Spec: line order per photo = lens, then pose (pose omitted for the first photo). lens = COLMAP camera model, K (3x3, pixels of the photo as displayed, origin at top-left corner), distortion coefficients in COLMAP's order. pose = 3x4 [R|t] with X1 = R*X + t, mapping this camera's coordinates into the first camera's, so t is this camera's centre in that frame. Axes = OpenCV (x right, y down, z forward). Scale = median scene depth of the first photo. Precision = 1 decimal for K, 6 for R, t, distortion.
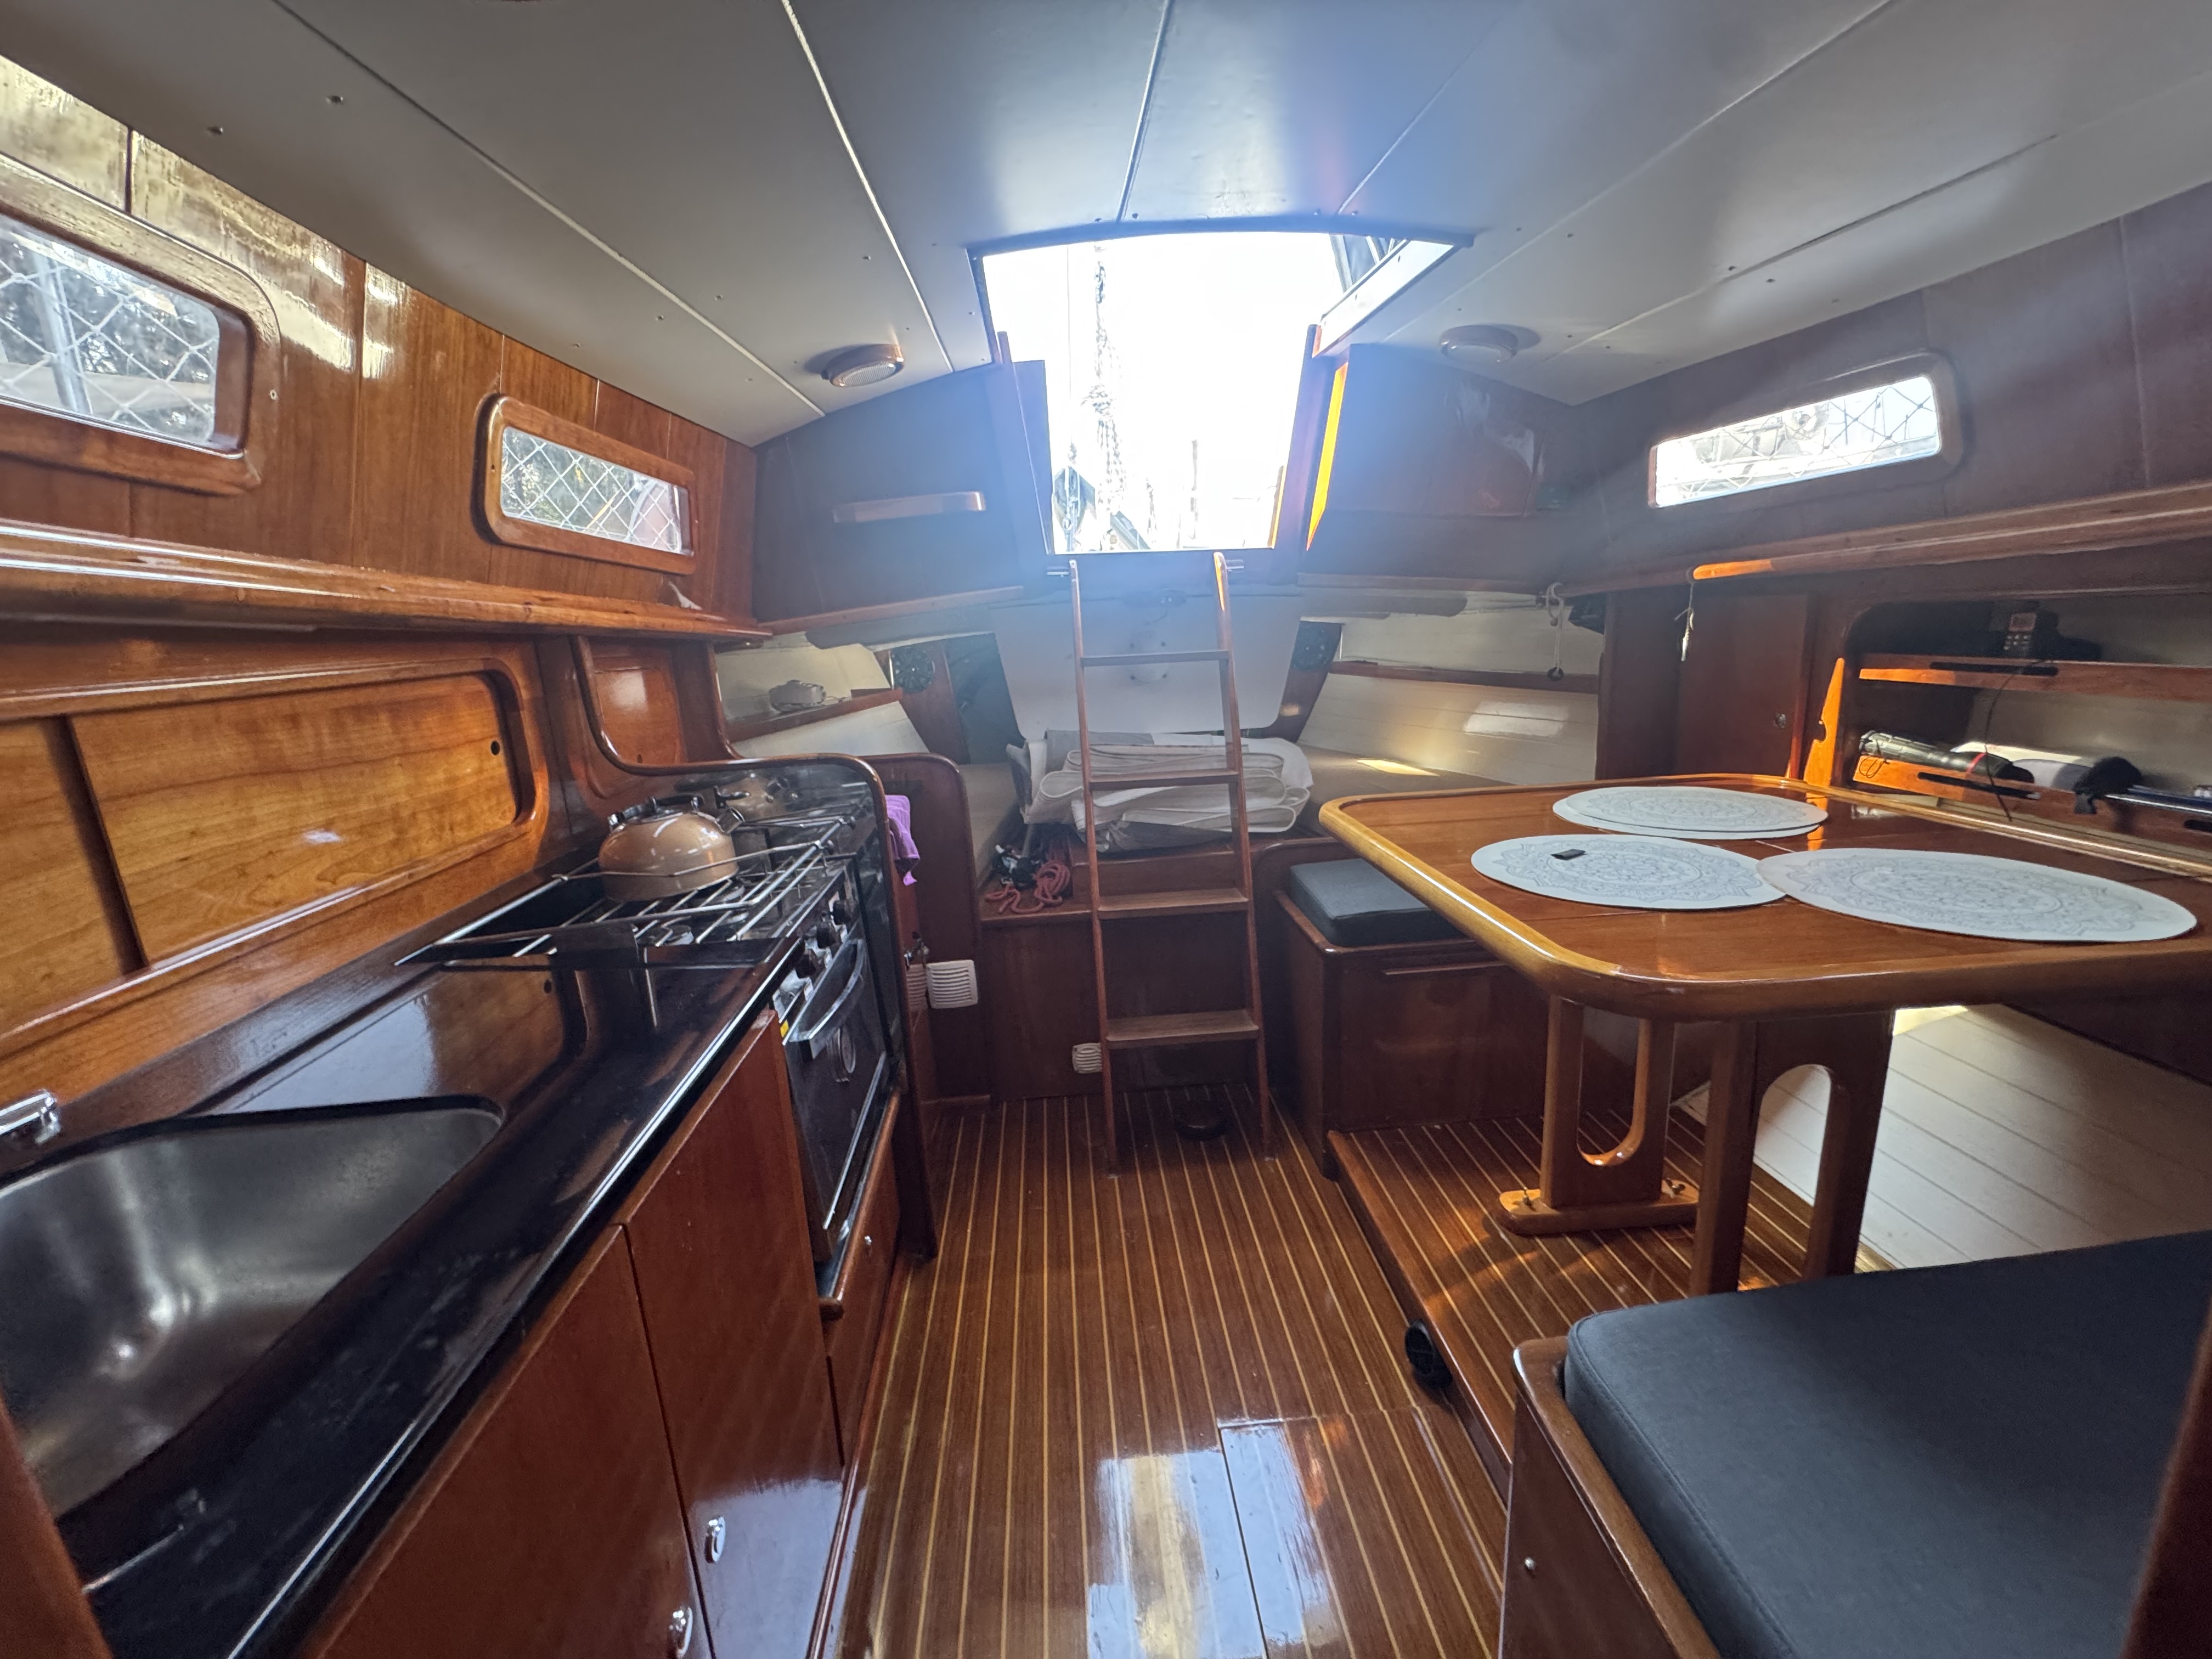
lens RADIAL K [[889.4, 0, 1102.6], [0, 889.4, 827.0], [0, 0, 1]] dist [-0.001241, -0.000266]
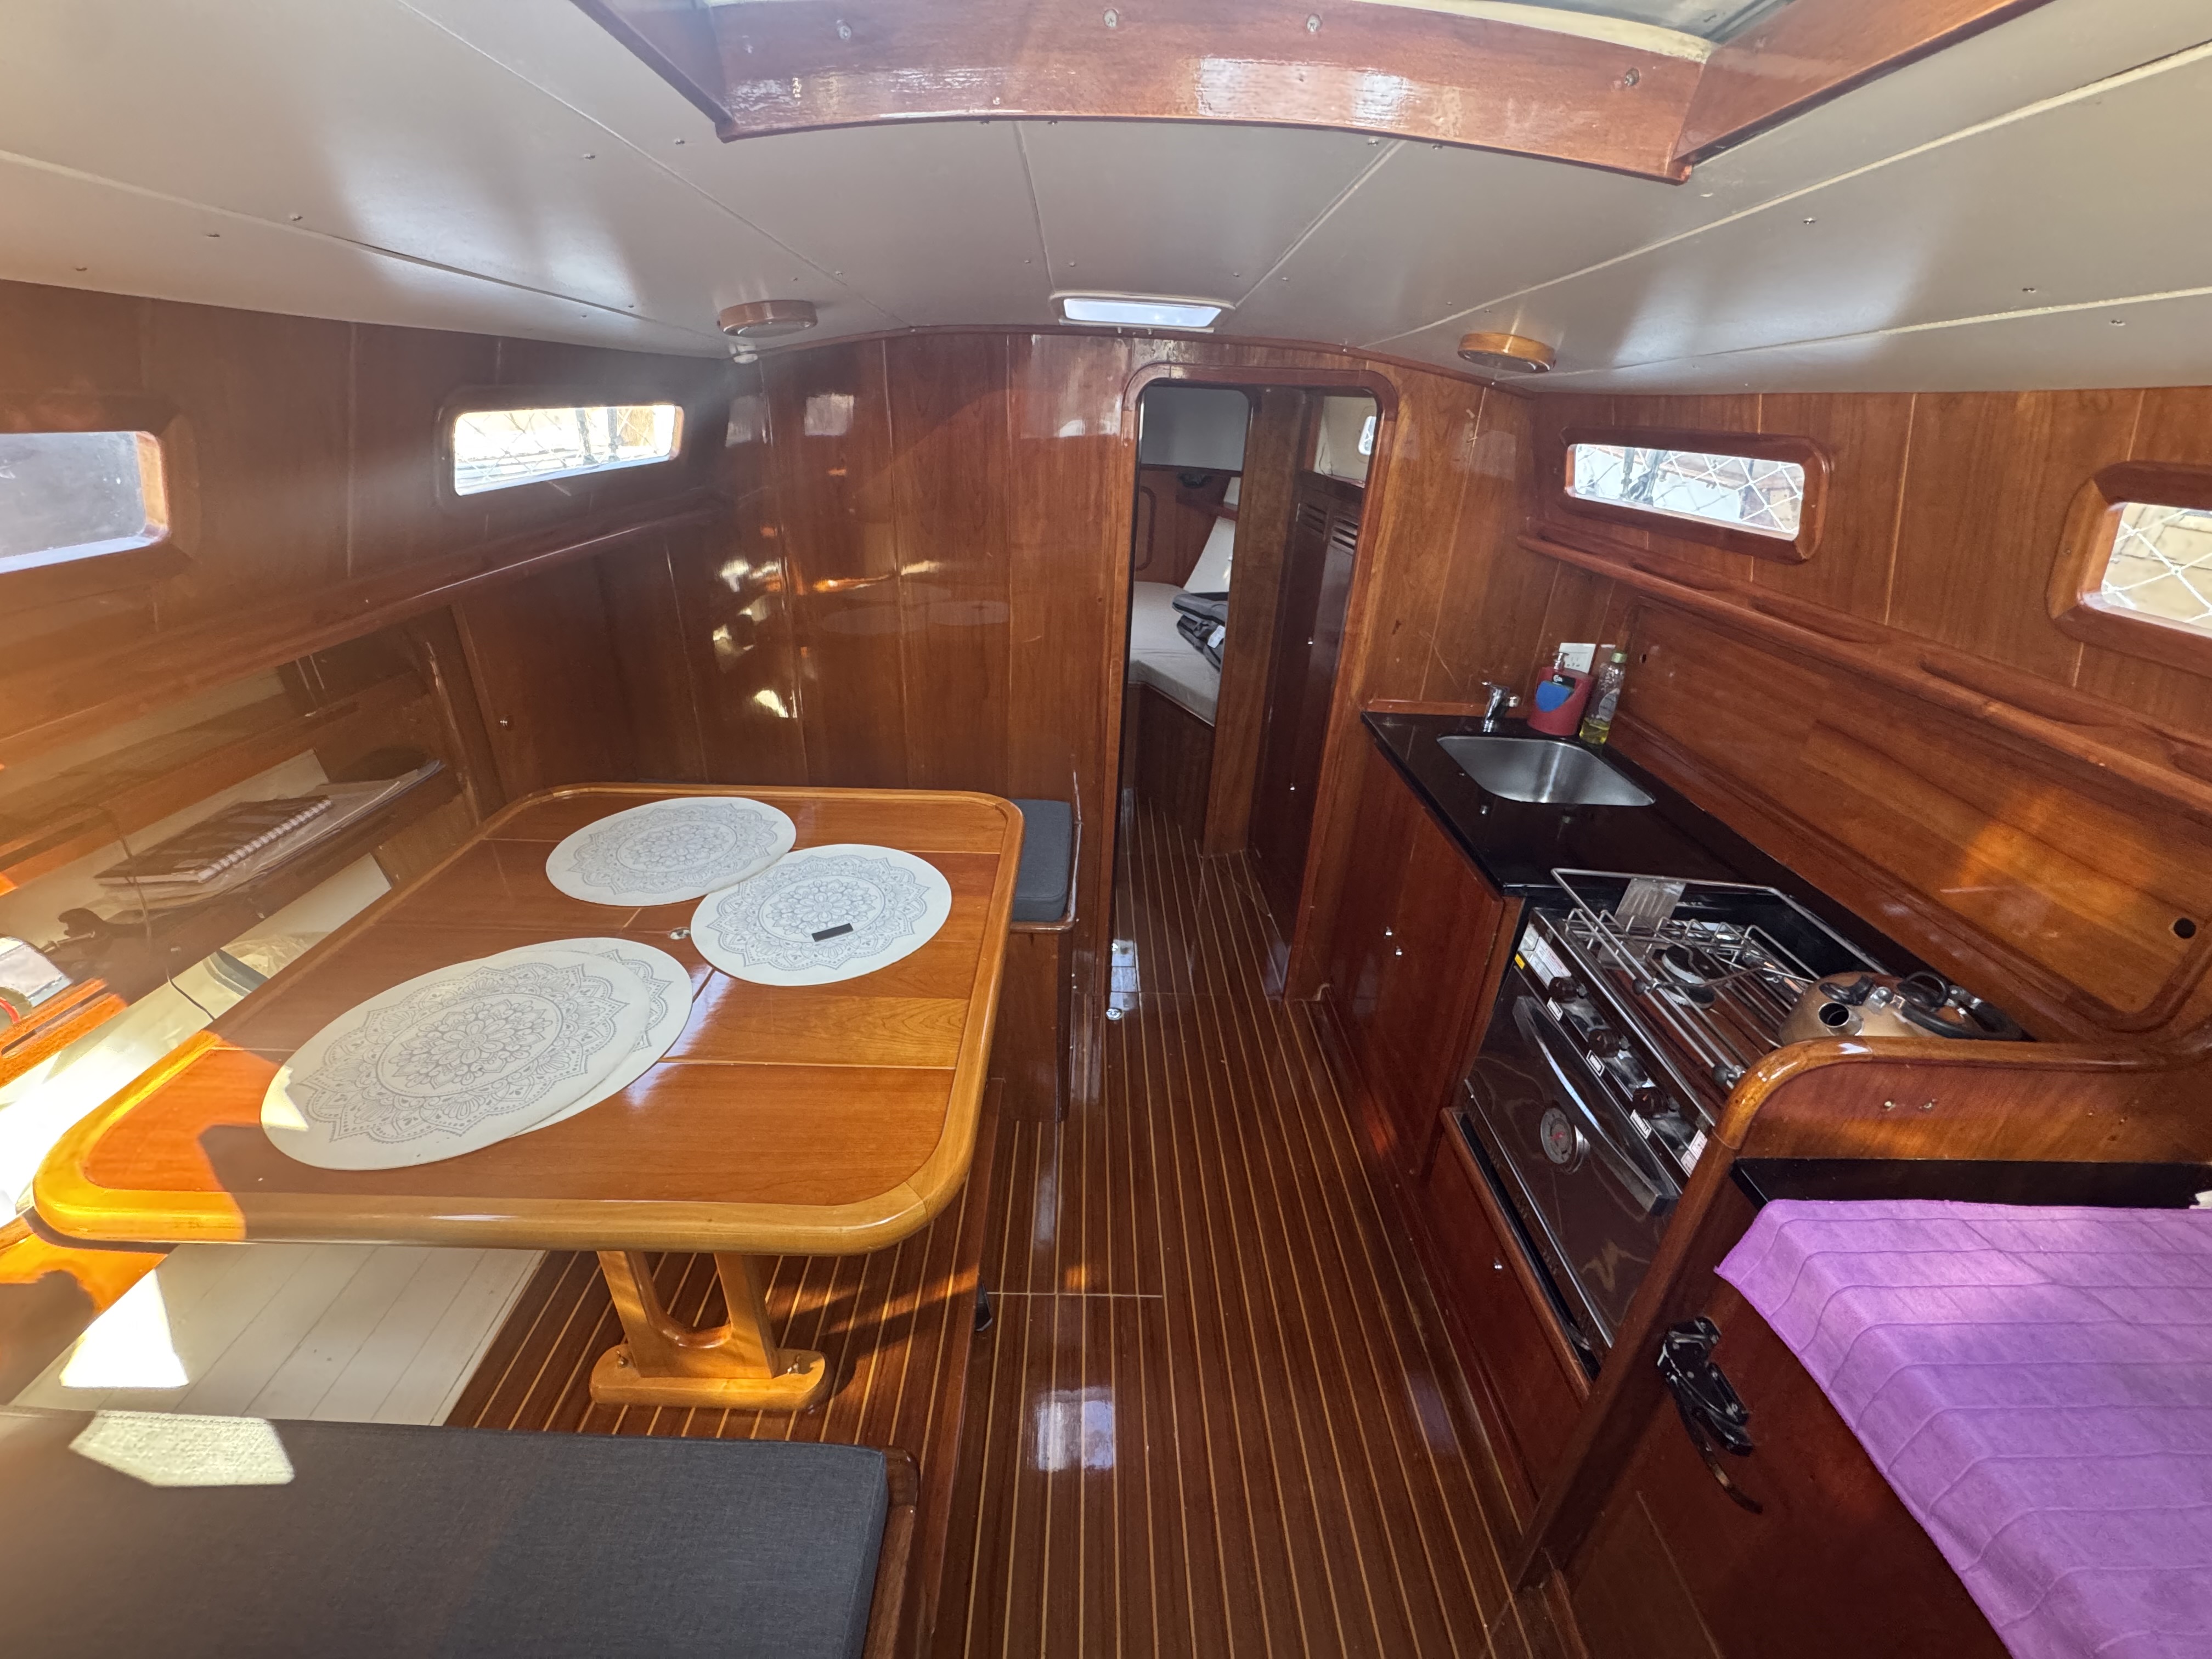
lens RADIAL K [[889.4, 0, 1102.6], [0, 889.4, 827.0], [0, 0, 1]] dist [-0.001241, -0.000266]
pose [[-0.998461, -0.011585, 0.054236, 0.128451], [0.025887, 0.767511, 0.640512, -0.521984], [-0.049047, 0.640931, -0.766030, 1.264398]]
